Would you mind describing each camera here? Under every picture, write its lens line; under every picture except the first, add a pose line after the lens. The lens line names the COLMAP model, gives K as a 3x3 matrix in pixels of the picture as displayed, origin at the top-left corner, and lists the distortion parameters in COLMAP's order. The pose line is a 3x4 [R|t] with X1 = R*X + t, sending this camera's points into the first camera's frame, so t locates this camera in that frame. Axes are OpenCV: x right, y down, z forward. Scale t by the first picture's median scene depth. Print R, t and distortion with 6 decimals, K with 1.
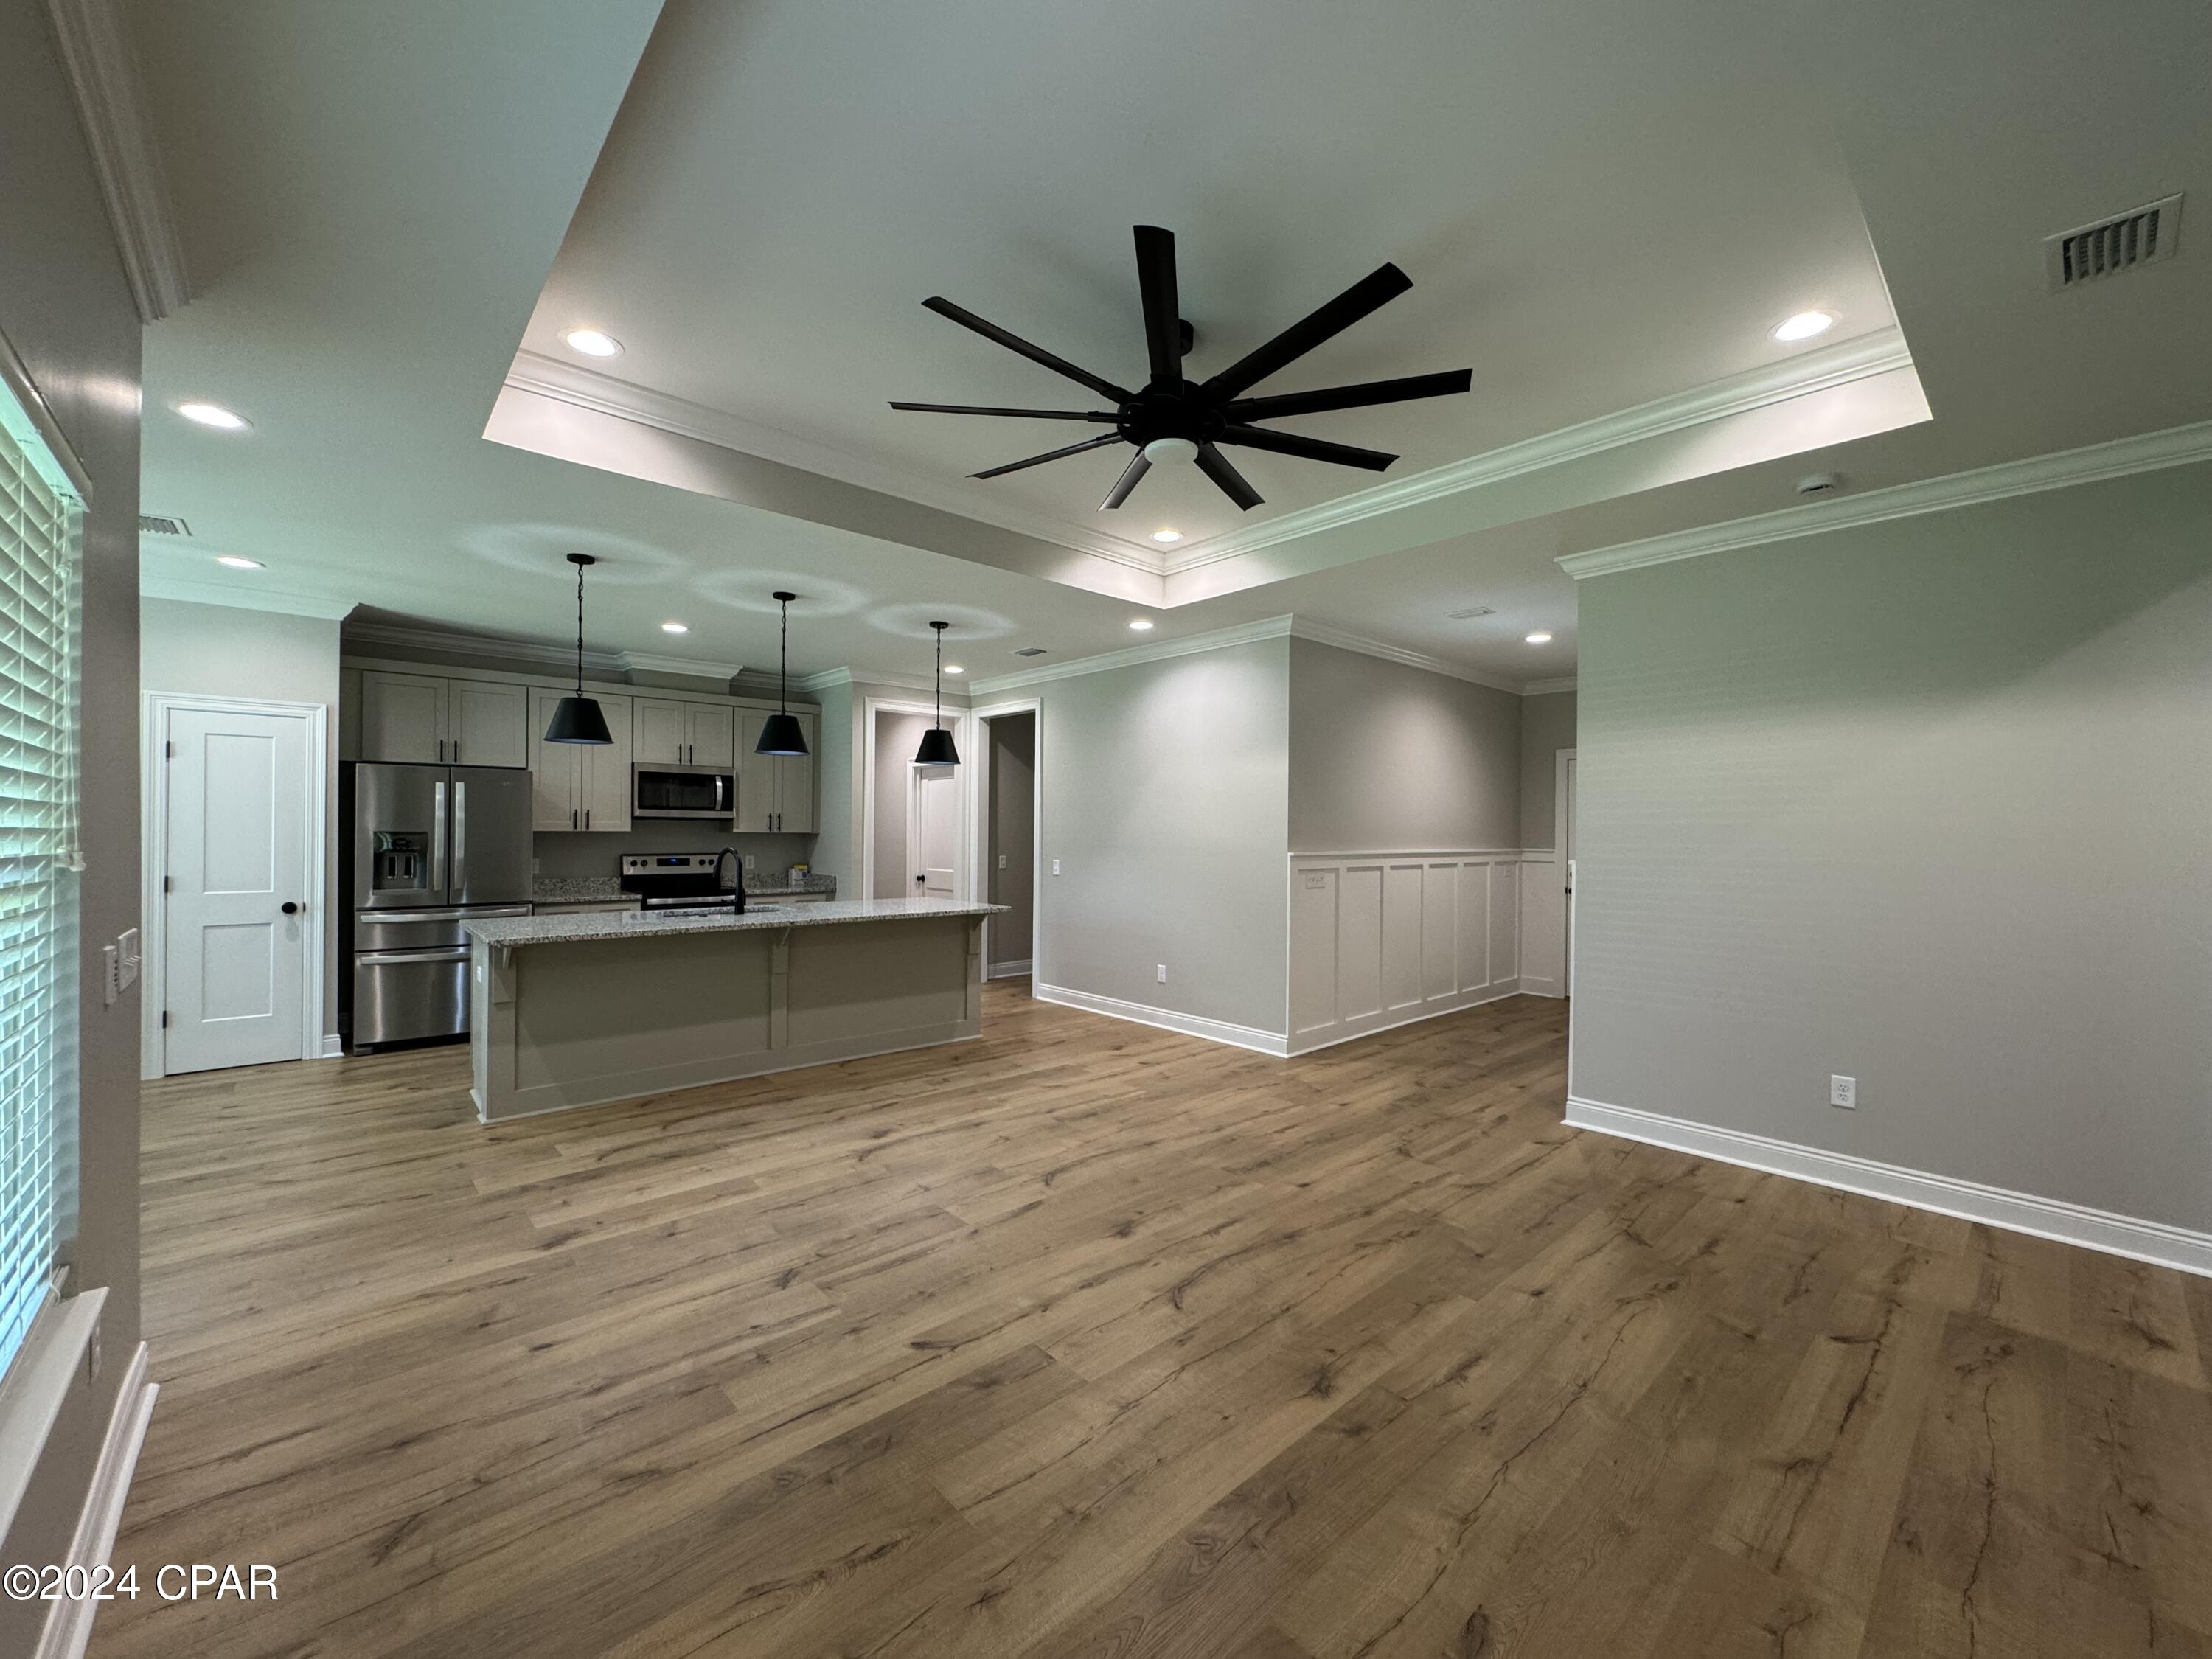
lens RADIAL K [[881.5, 0, 1113.3], [0, 881.5, 819.9], [0, 0, 1]] dist [-0.000953, -0.000888]
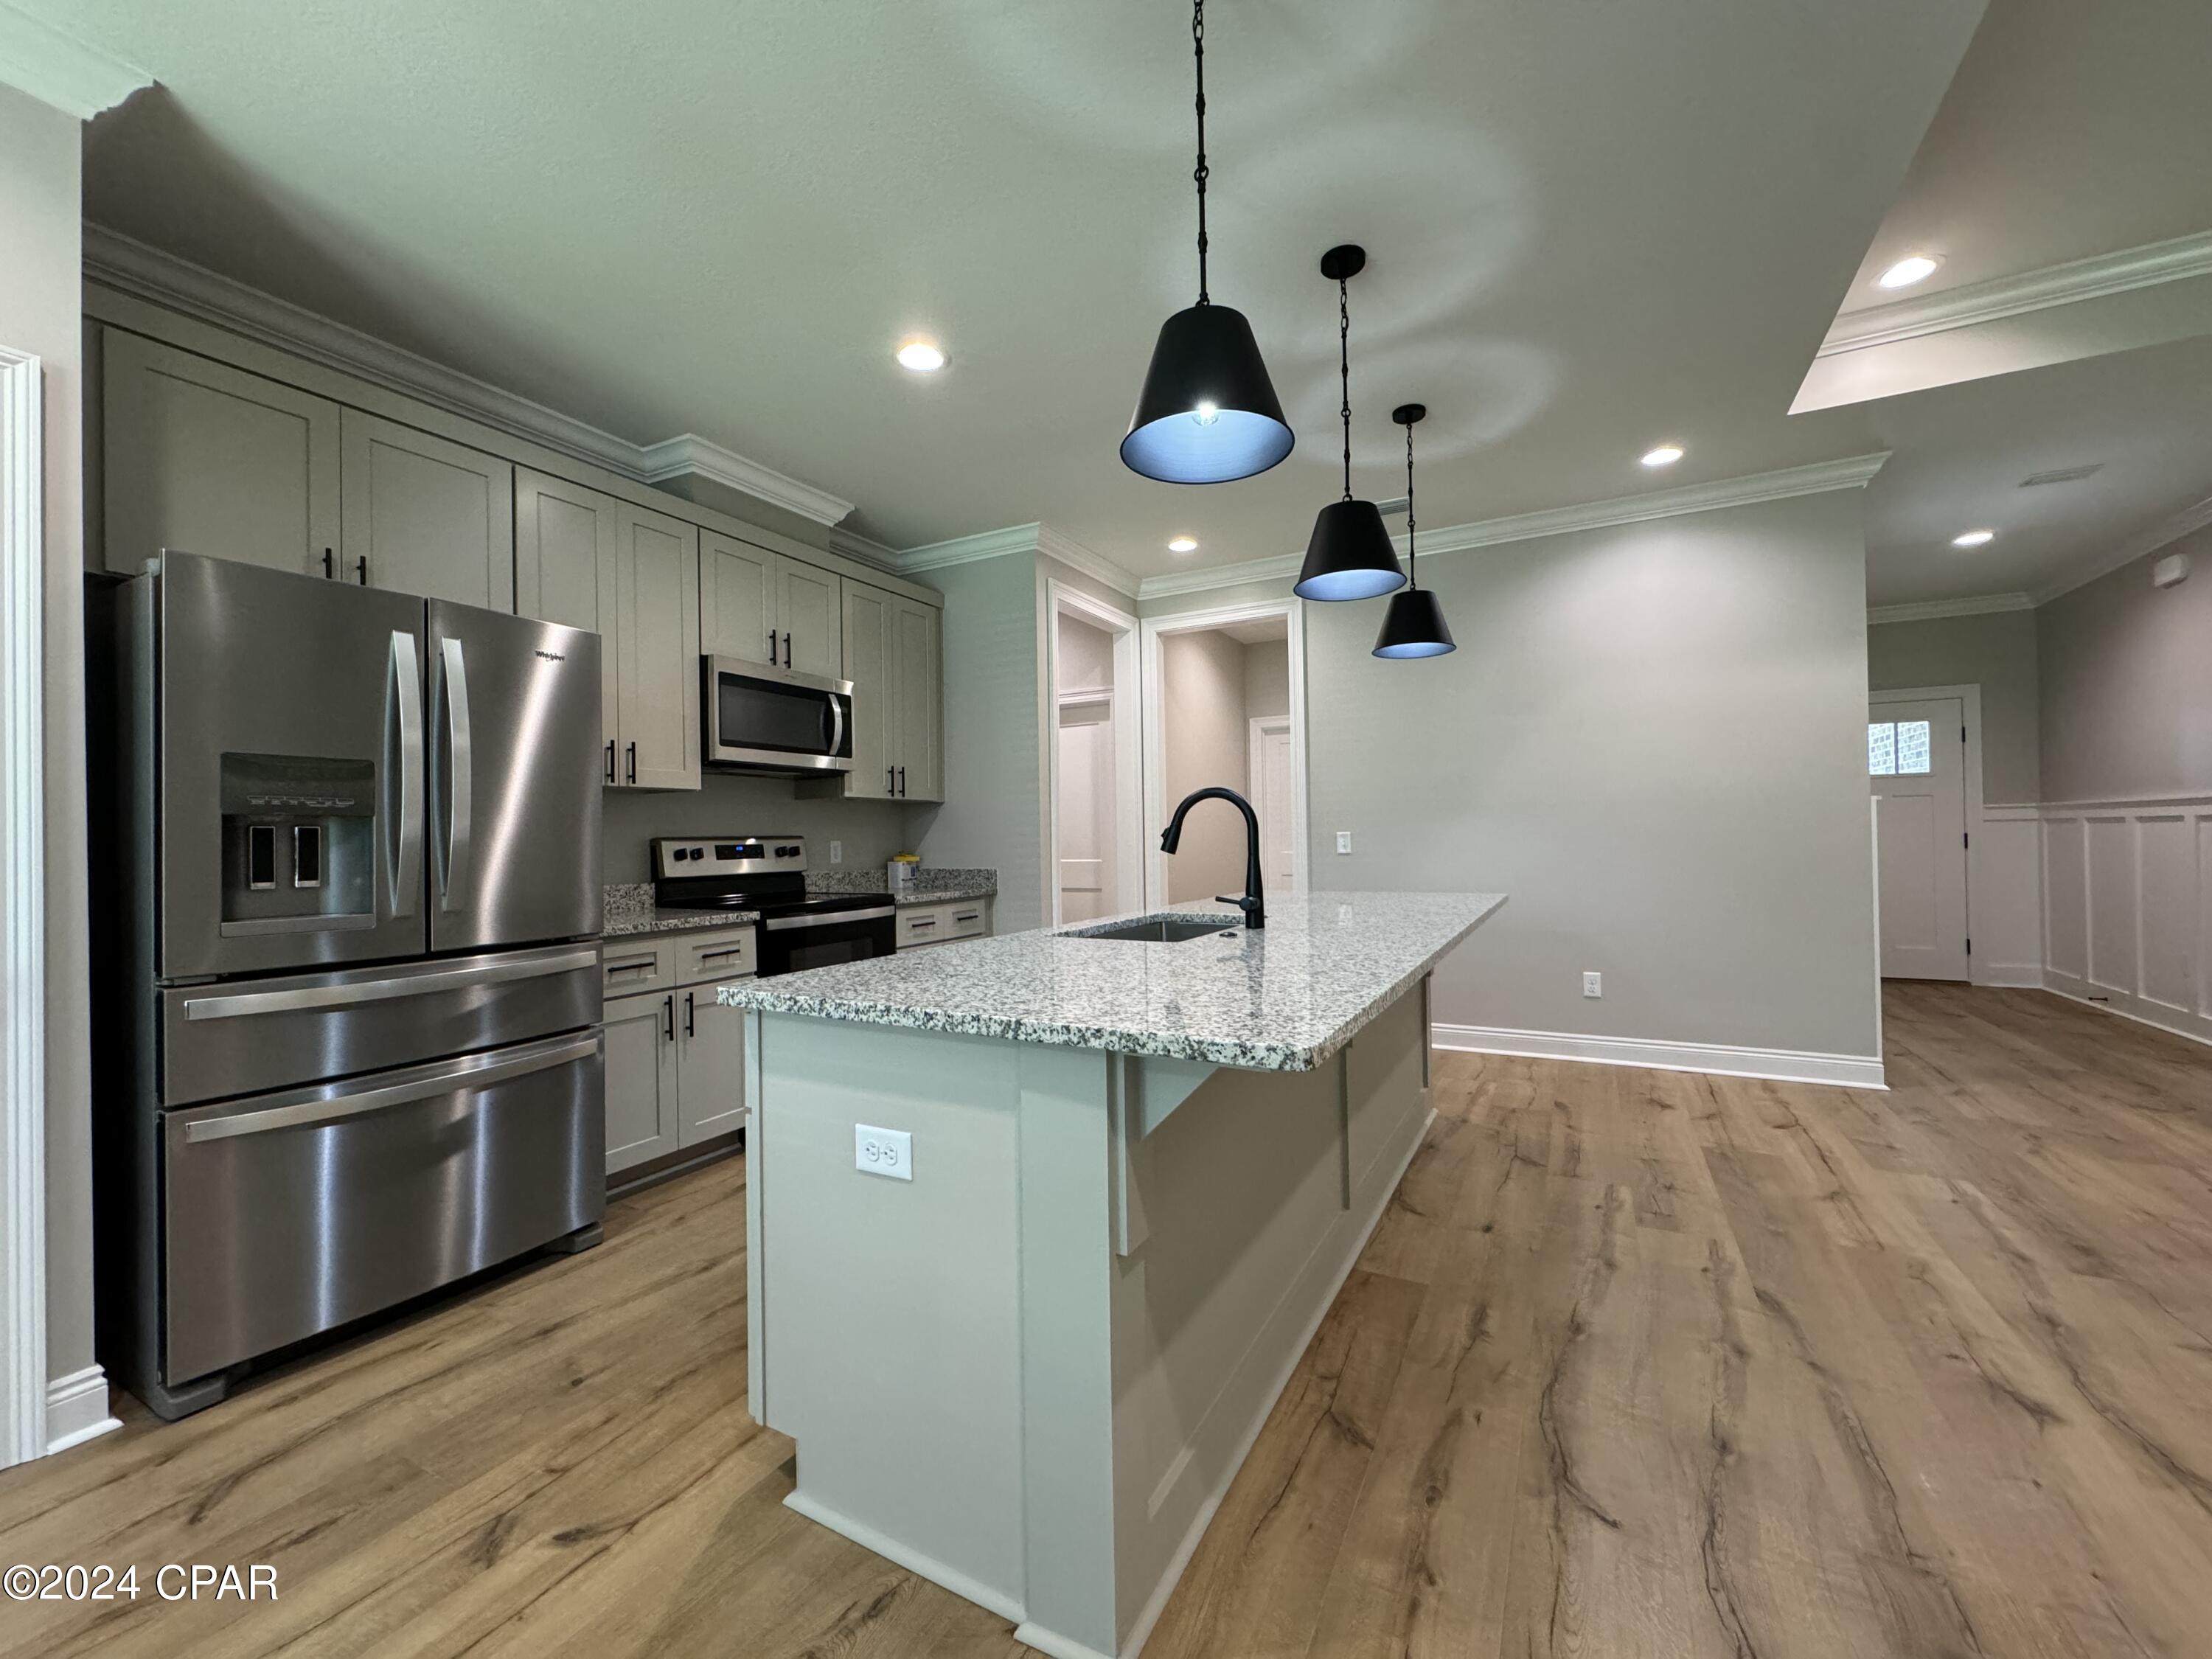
lens RADIAL K [[881.5, 0, 1116.6], [0, 881.5, 822.0], [0, 0, 1]] dist [-0.000953, -0.000888]
pose [[0.943819, -0.019585, 0.329883, -0.717843], [0.021584, 0.999764, -0.002400, 0.056036], [-0.329758, 0.009385, 0.944019, 0.644562]]
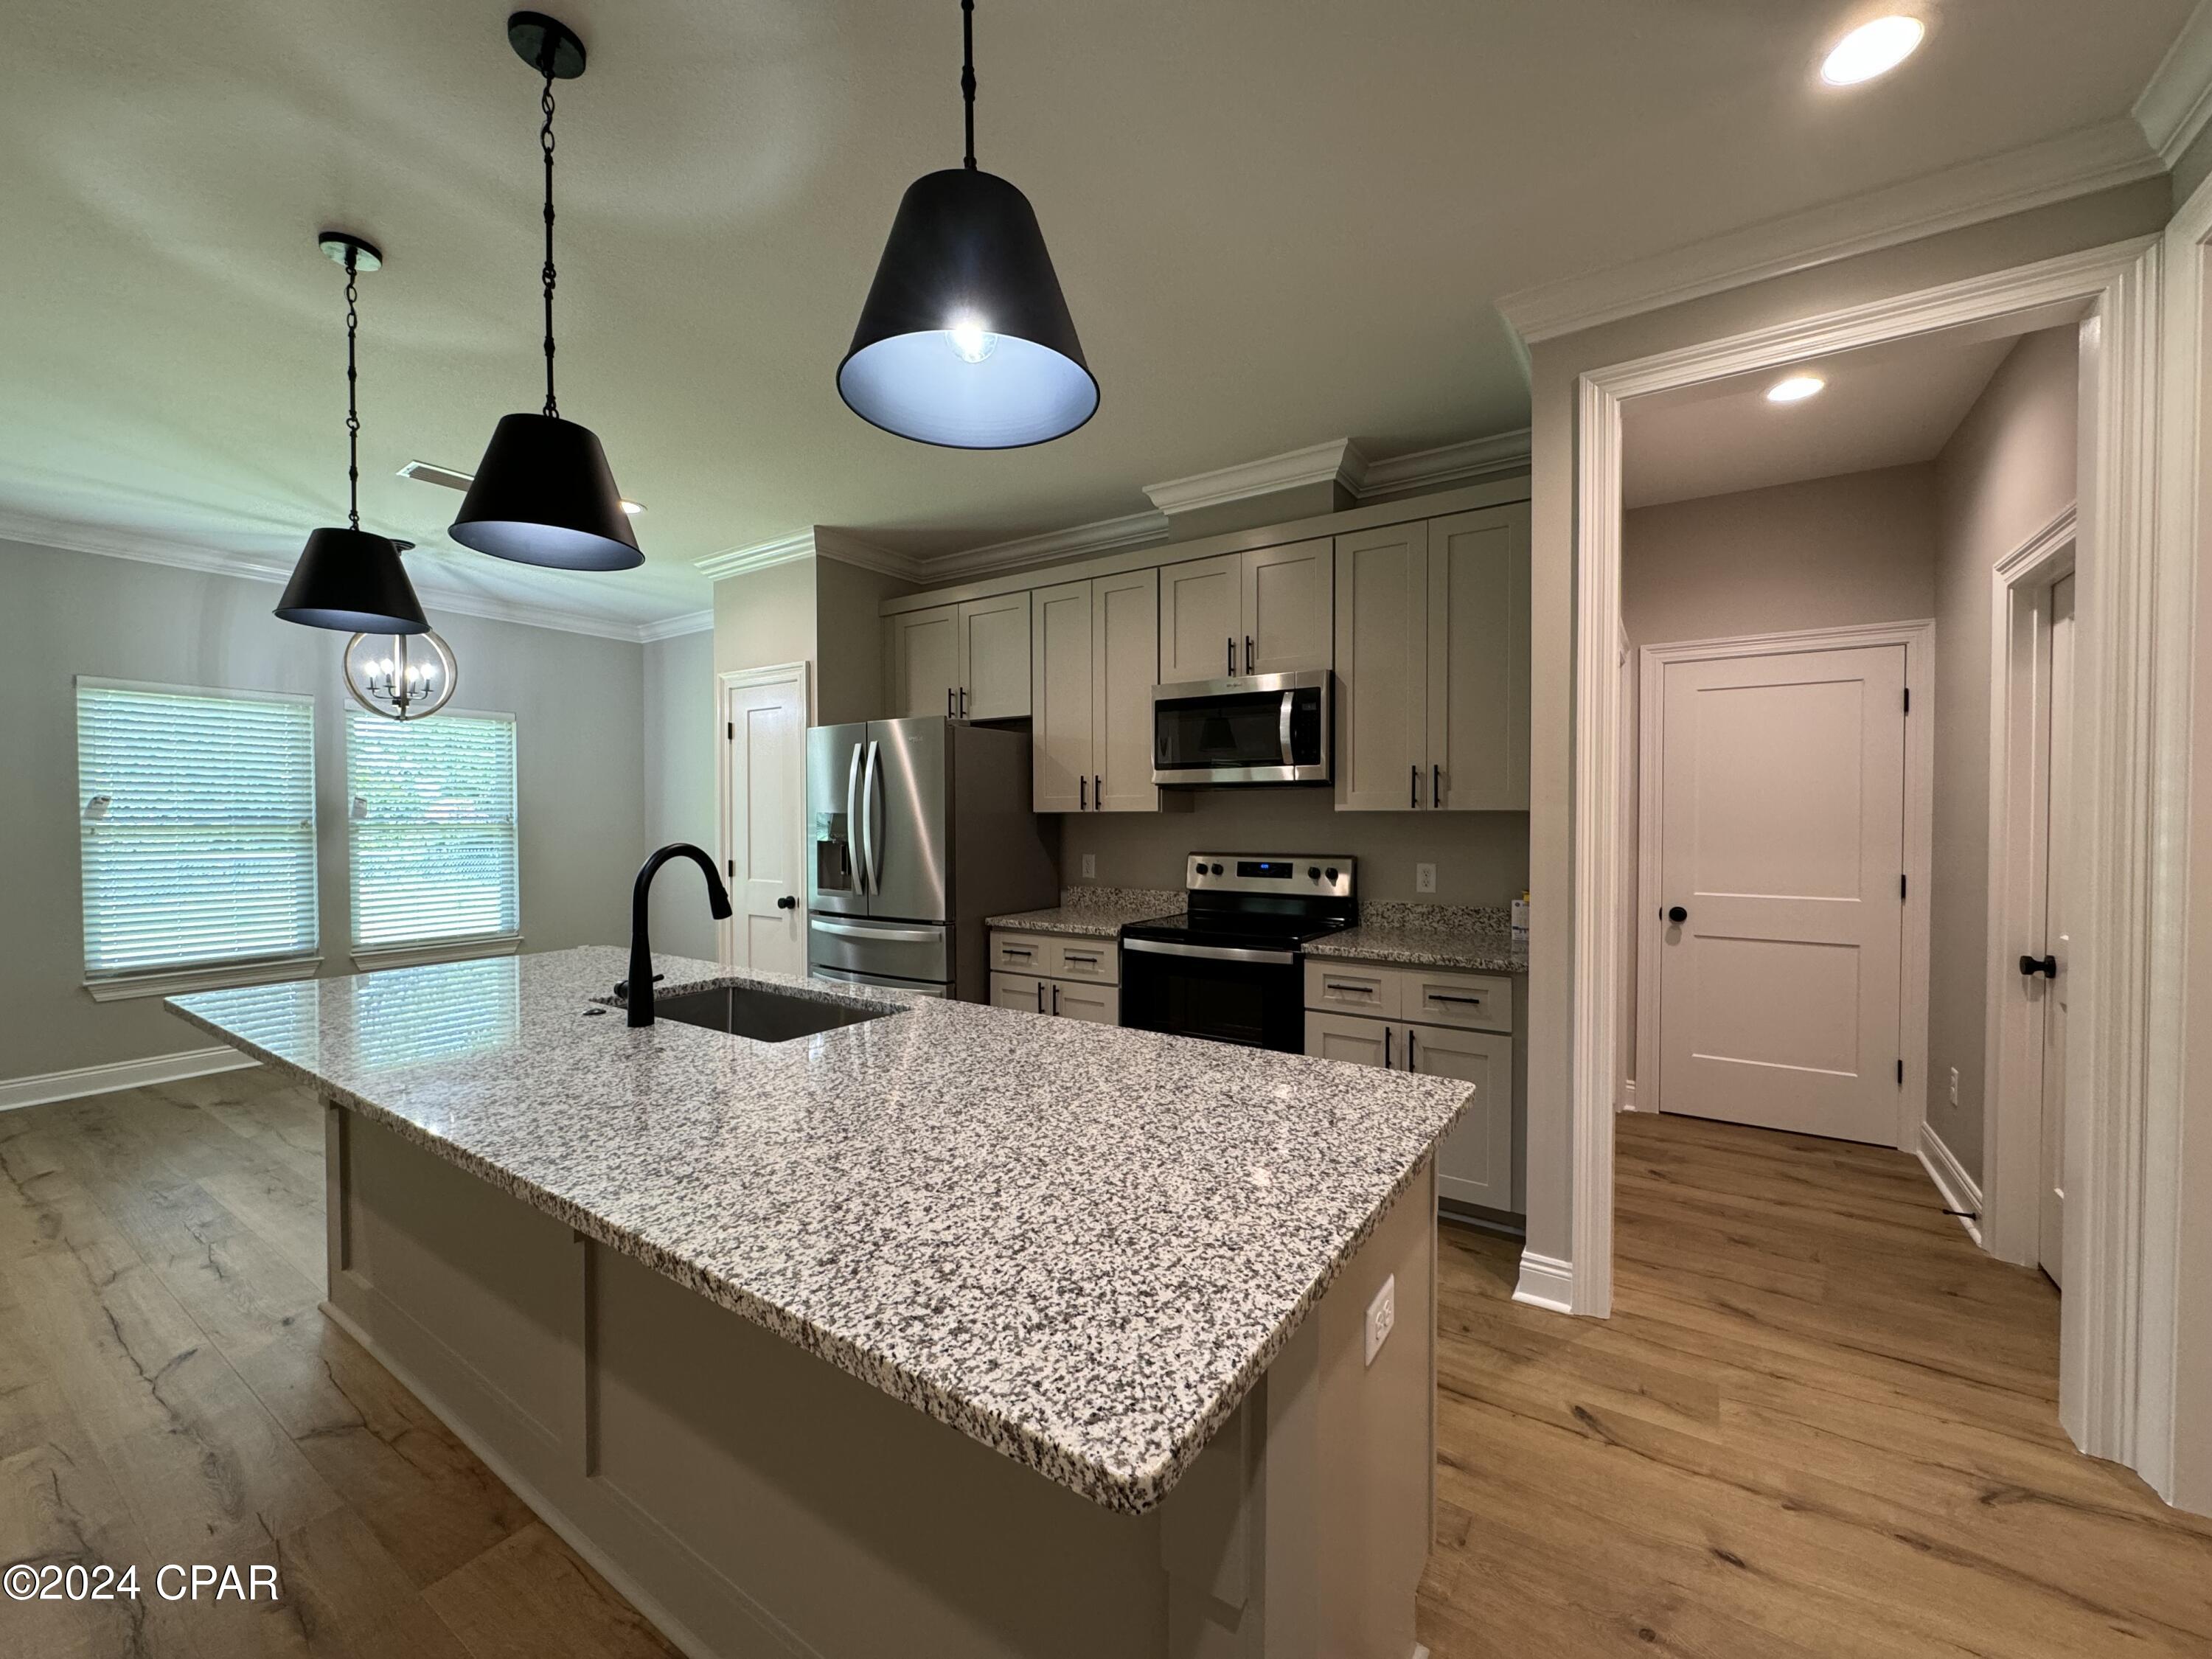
lens RADIAL K [[881.5, 0, 1104.1], [0, 881.5, 836.6], [0, 0, 1]] dist [-0.000953, -0.000888]
pose [[0.240269, 0.013564, -0.970612, -0.021941], [0.015490, 0.999721, 0.017806, 0.027070], [0.970583, -0.019313, 0.239992, 1.223167]]
